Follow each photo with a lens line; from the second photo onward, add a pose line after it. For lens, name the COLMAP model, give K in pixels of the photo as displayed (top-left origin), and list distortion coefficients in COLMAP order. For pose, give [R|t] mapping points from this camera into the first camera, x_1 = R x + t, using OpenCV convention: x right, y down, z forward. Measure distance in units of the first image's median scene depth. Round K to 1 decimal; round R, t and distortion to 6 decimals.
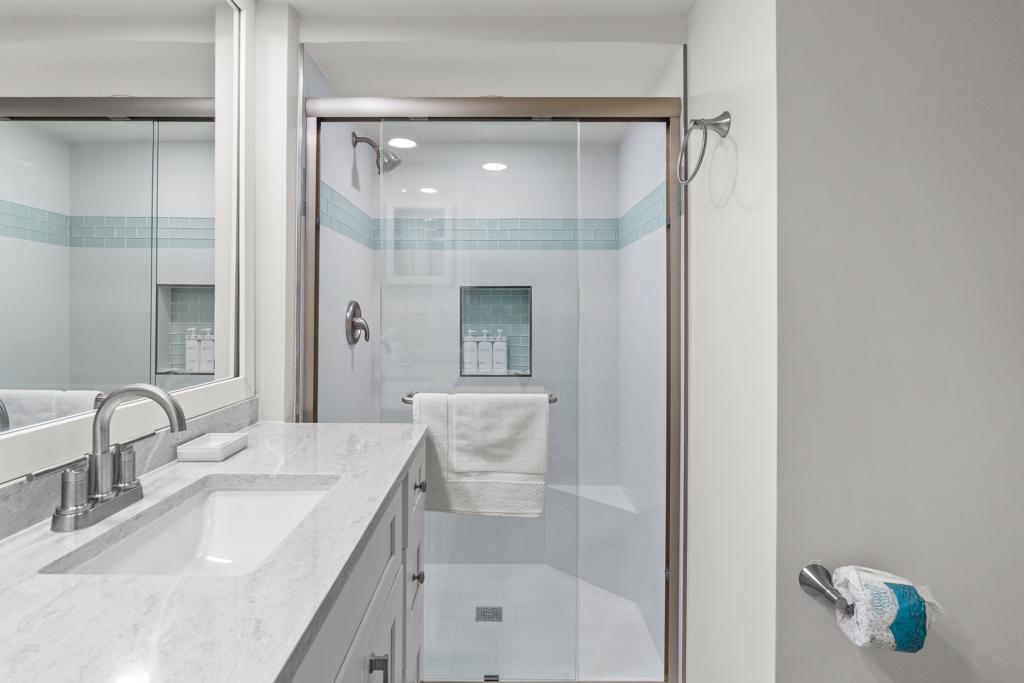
lens RADIAL K [[516.6, 0, 509.6], [0, 516.6, 308.0], [0, 0, 1]] dist [-0.003722, -0.000027]
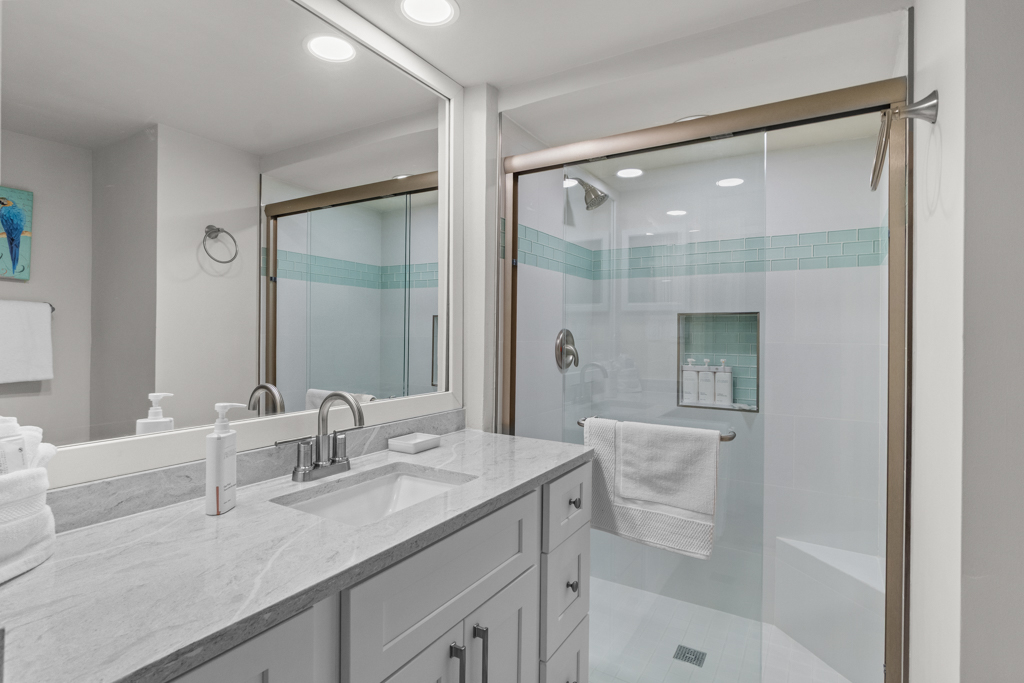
lens RADIAL K [[517.1, 0, 495.3], [0, 517.1, 332.6], [0, 0, 1]] dist [-0.002253, -0.000547]
pose [[0.850397, 0.003708, -0.526129, 0.221398], [-0.003210, 0.999993, 0.001858, -0.012051], [0.526132, 0.000109, 0.850403, -0.011394]]
